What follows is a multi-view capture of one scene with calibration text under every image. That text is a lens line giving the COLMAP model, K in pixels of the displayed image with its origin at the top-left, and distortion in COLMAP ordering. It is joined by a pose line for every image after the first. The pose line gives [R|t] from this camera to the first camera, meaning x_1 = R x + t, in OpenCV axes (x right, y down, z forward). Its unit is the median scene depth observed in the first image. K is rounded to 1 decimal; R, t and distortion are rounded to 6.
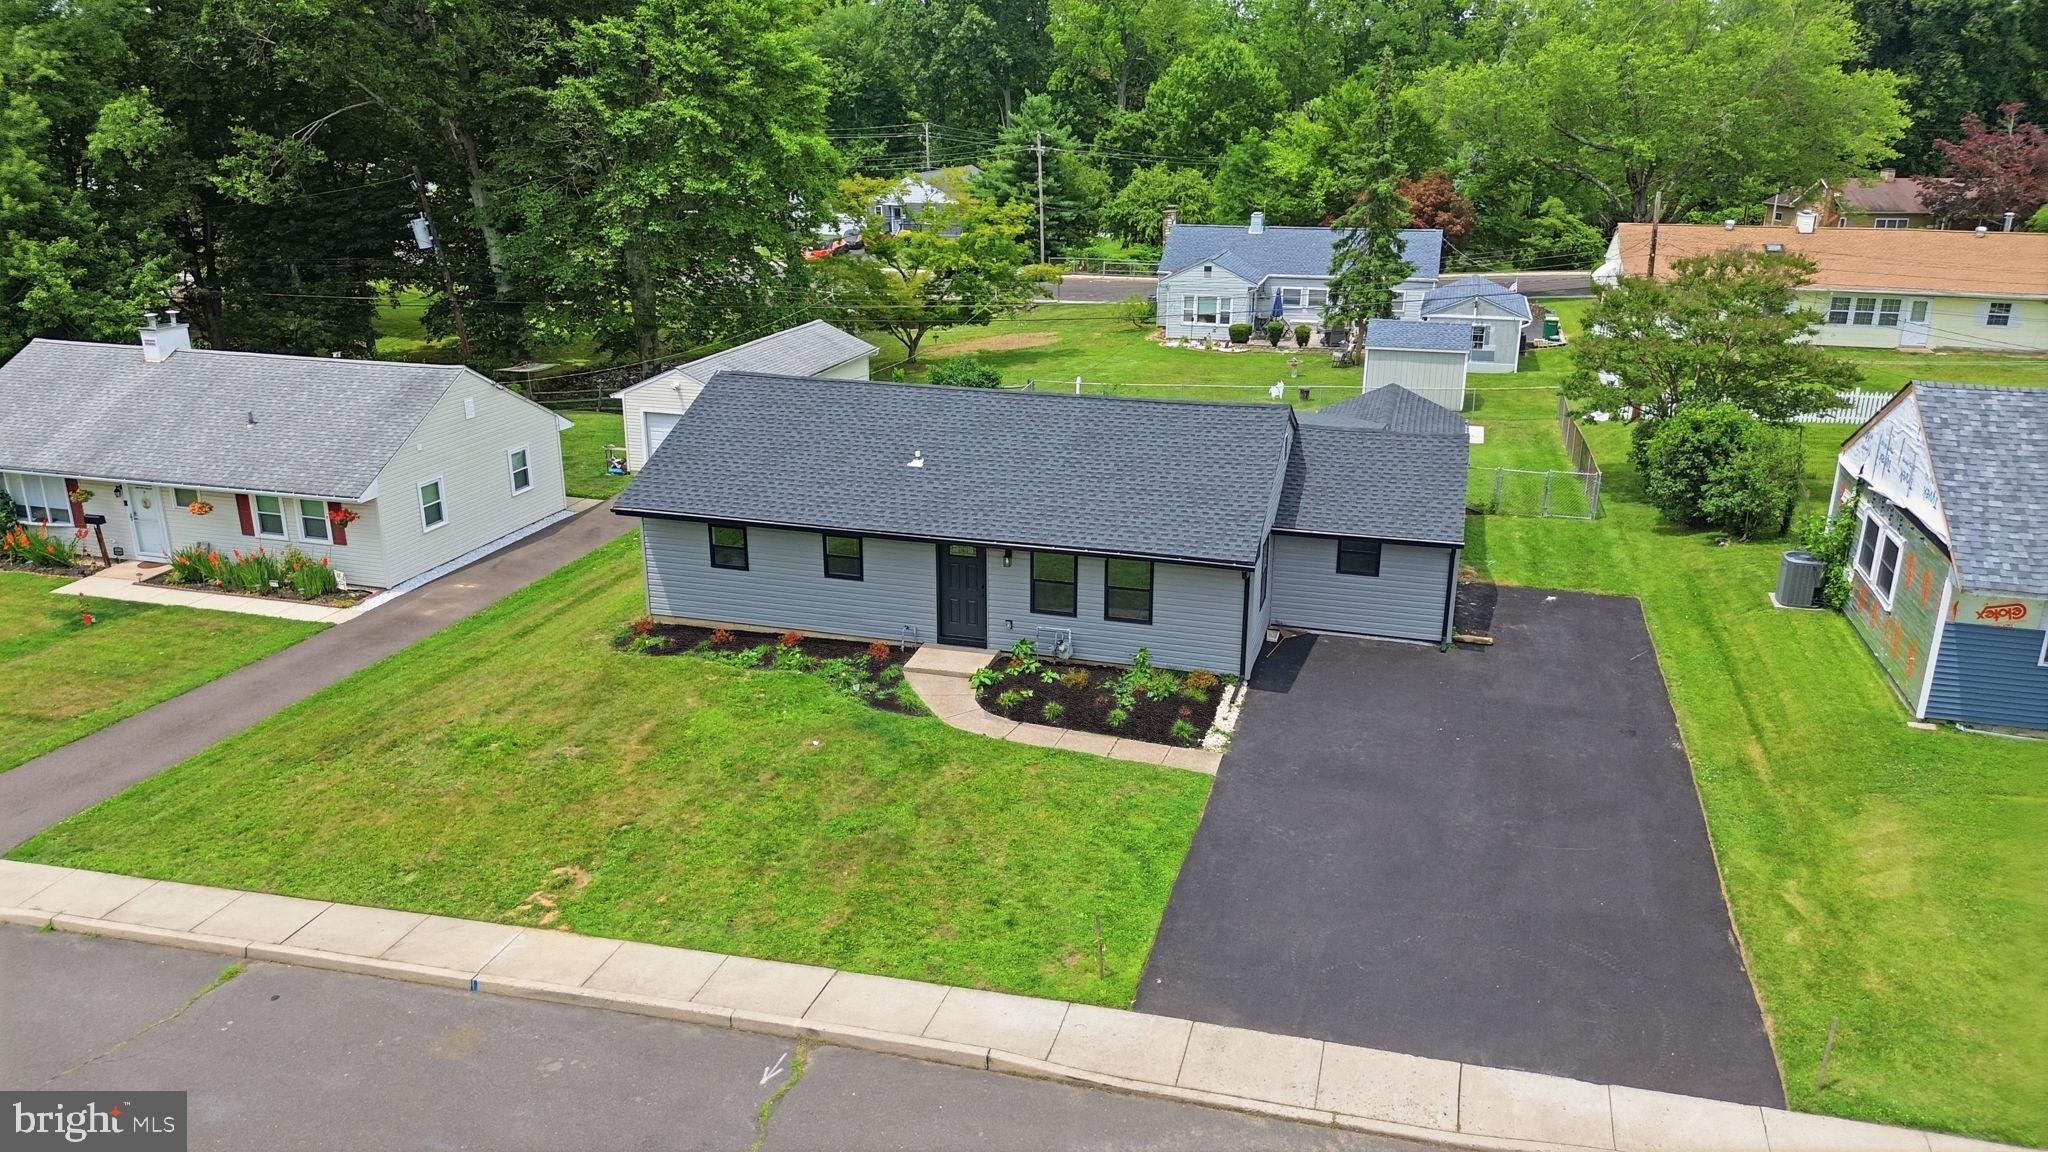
lens RADIAL K [[1455.2, 0, 1024.0], [0, 1455.2, 576.0], [0, 0, 1]] dist [0.069512, -0.066652]
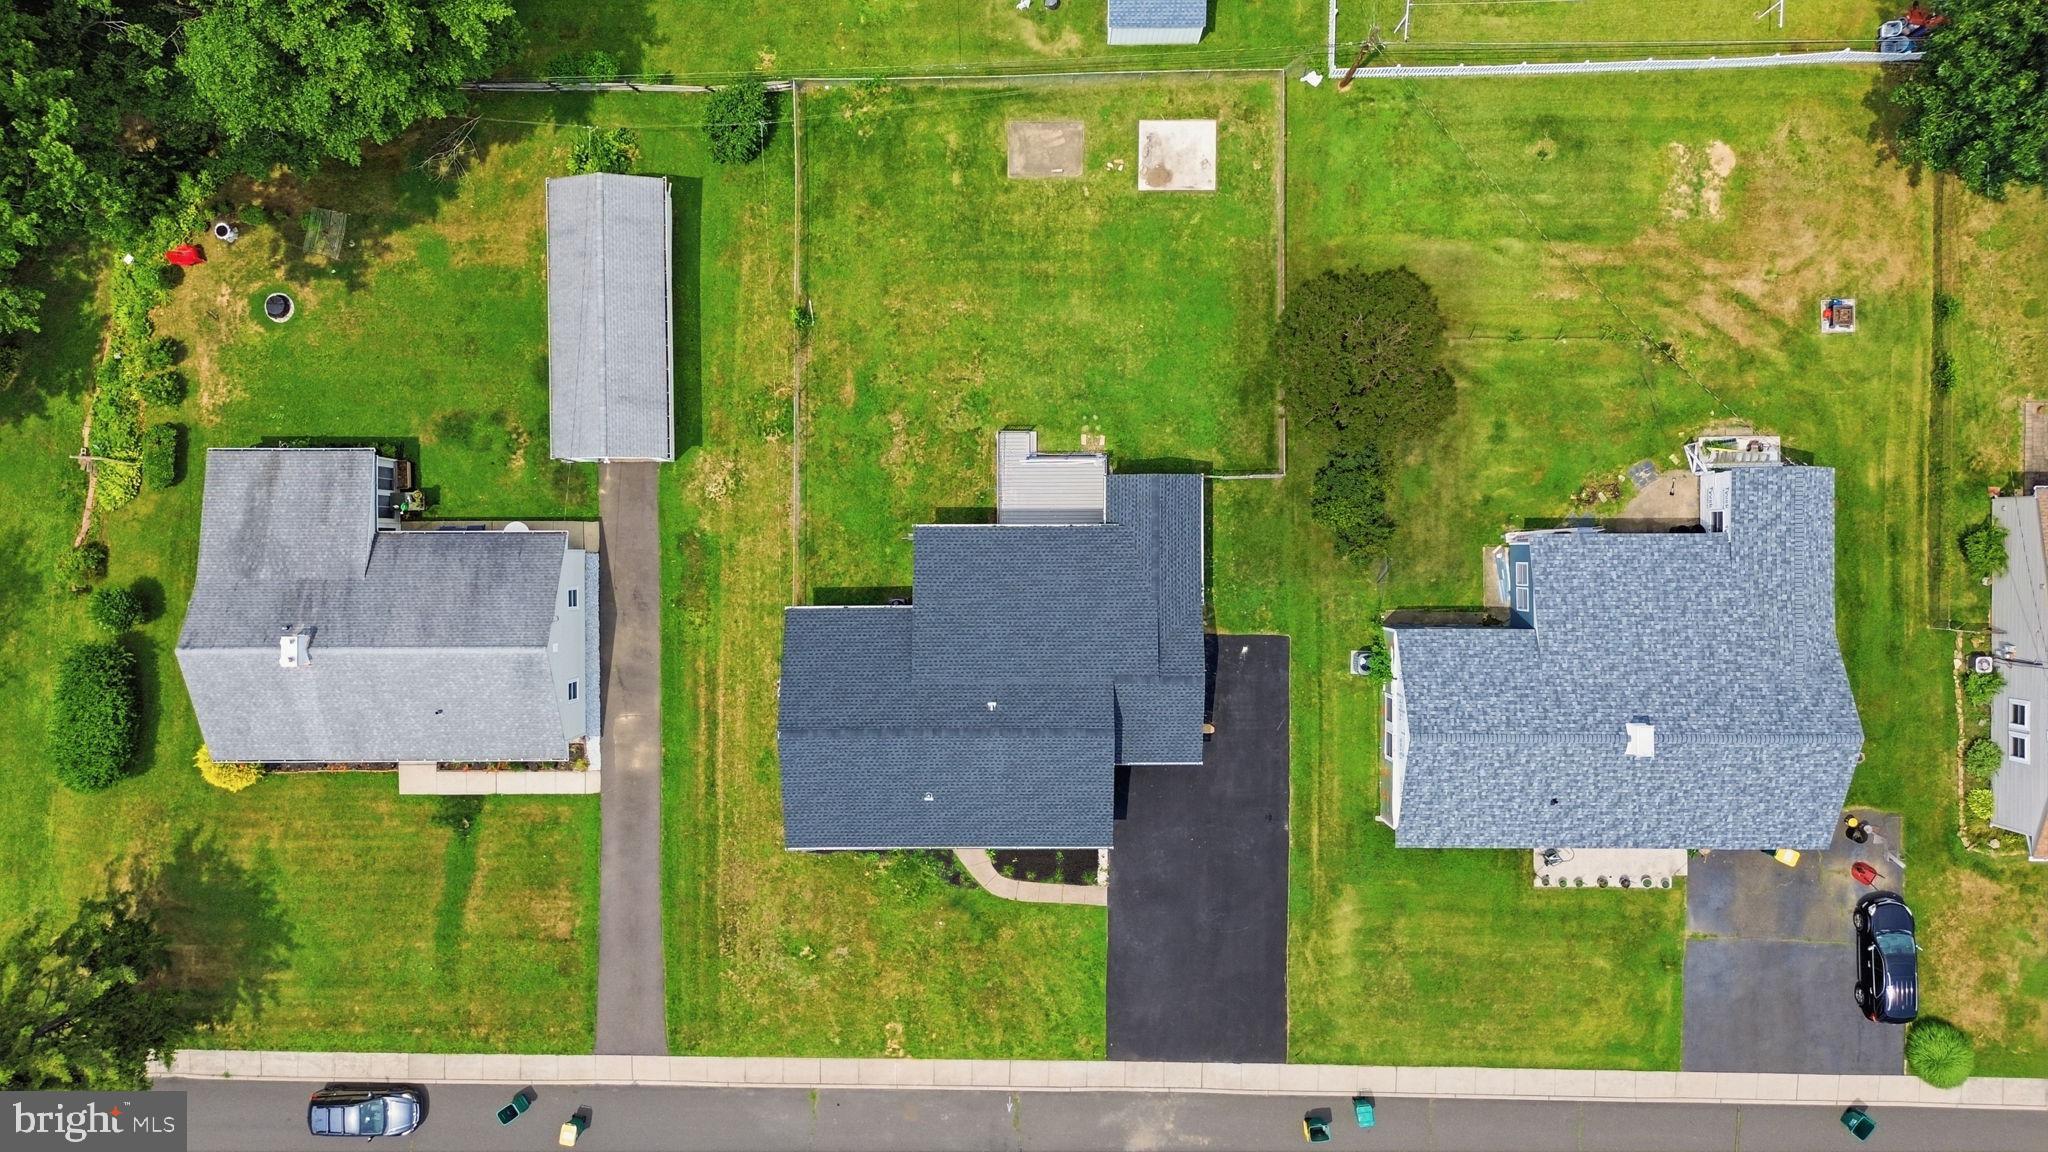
lens RADIAL K [[1455.2, 0, 1024.0], [0, 1455.2, 576.0], [0, 0, 1]] dist [0.069512, -0.066652]
pose [[0.959701, -0.280259, -0.020702, 0.165938], [0.102758, 0.281401, 0.954073, -1.955371], [-0.261562, -0.917752, 0.298859, 0.655038]]
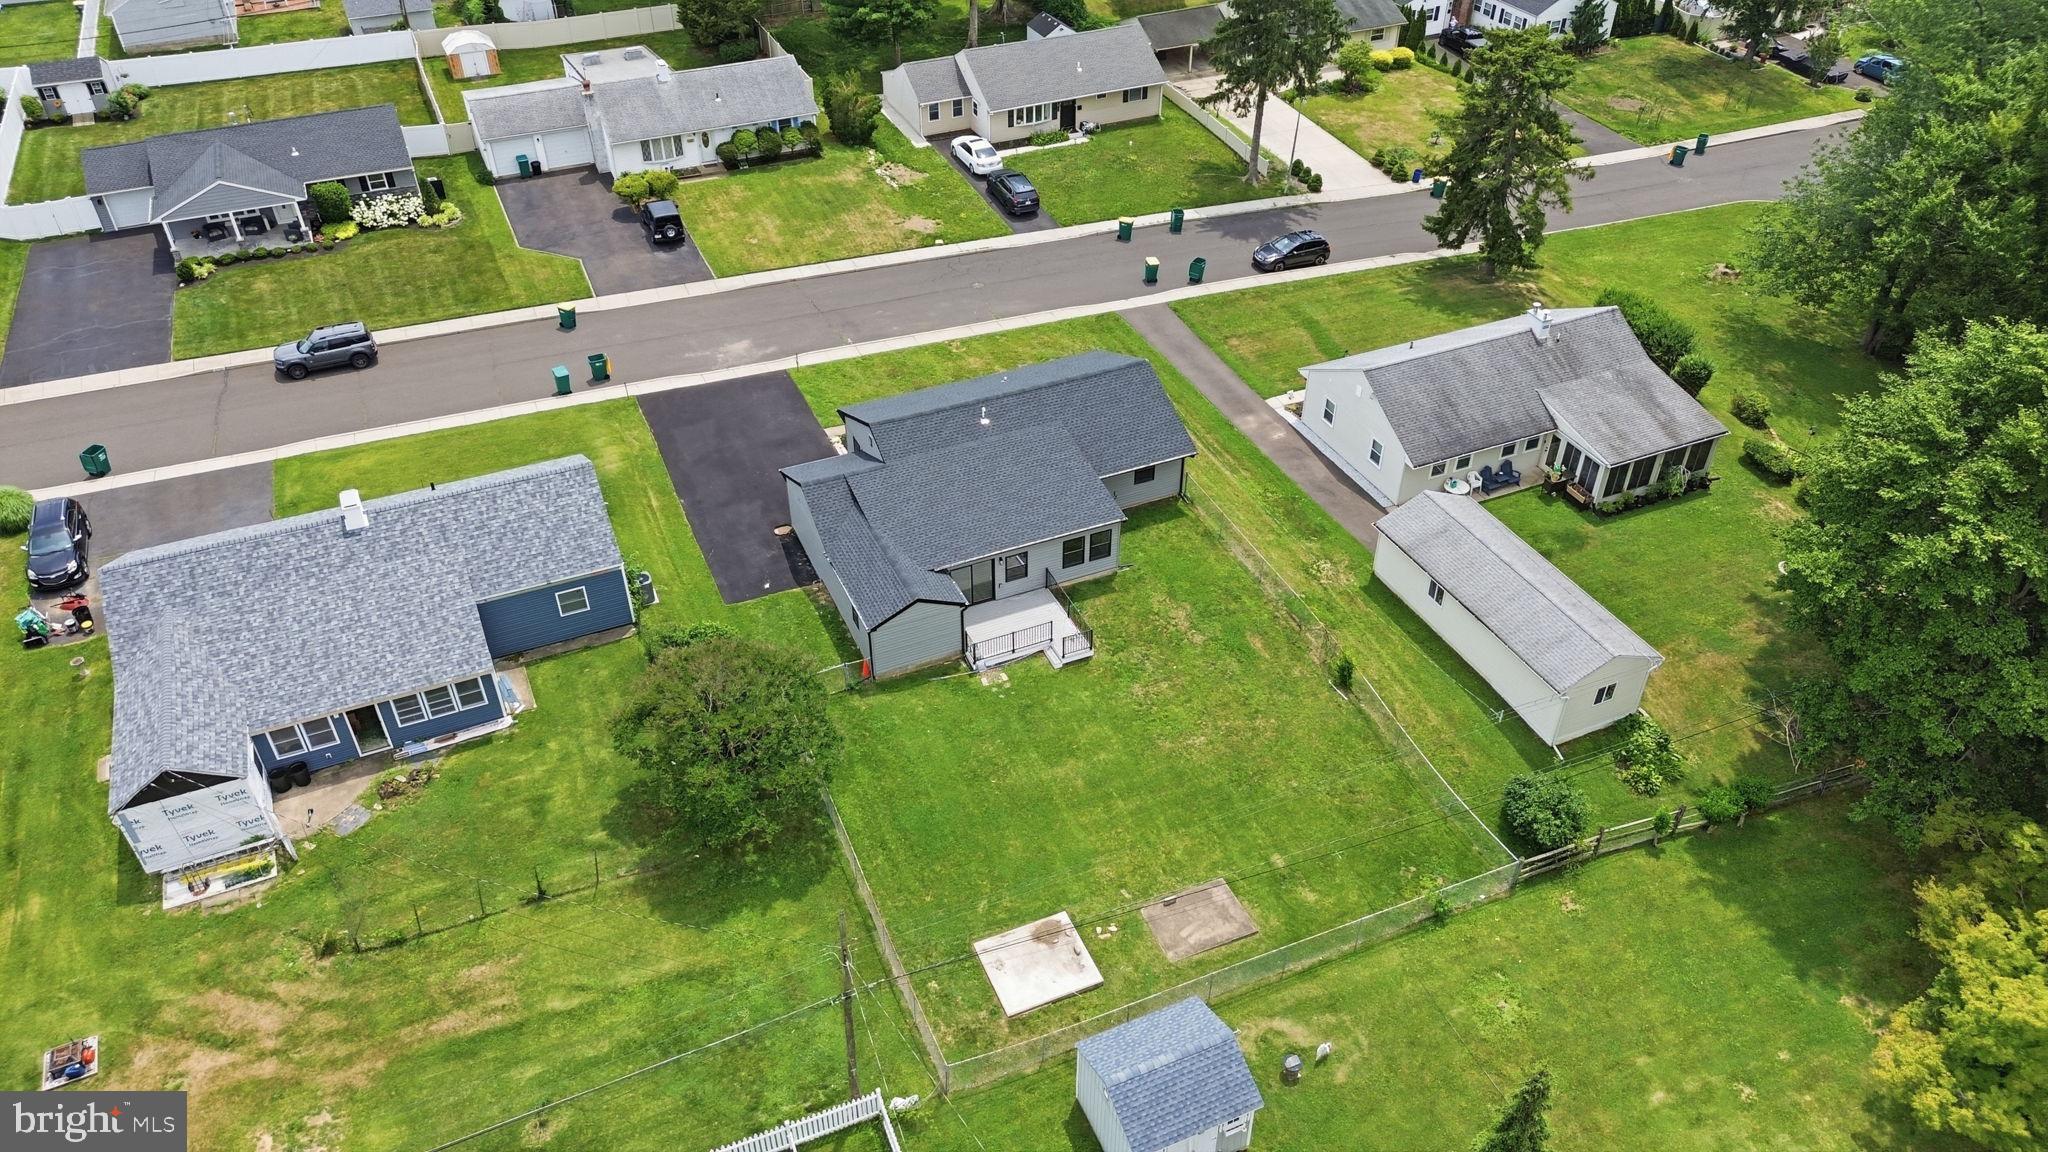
lens RADIAL K [[1455.2, 0, 1024.0], [0, 1455.2, 576.0], [0, 0, 1]] dist [0.069512, -0.066652]
pose [[-0.766855, 0.390326, -0.509490, 1.112990], [-0.203249, 0.605279, 0.769628, -1.562850], [0.608789, 0.693746, -0.384827, 2.032933]]
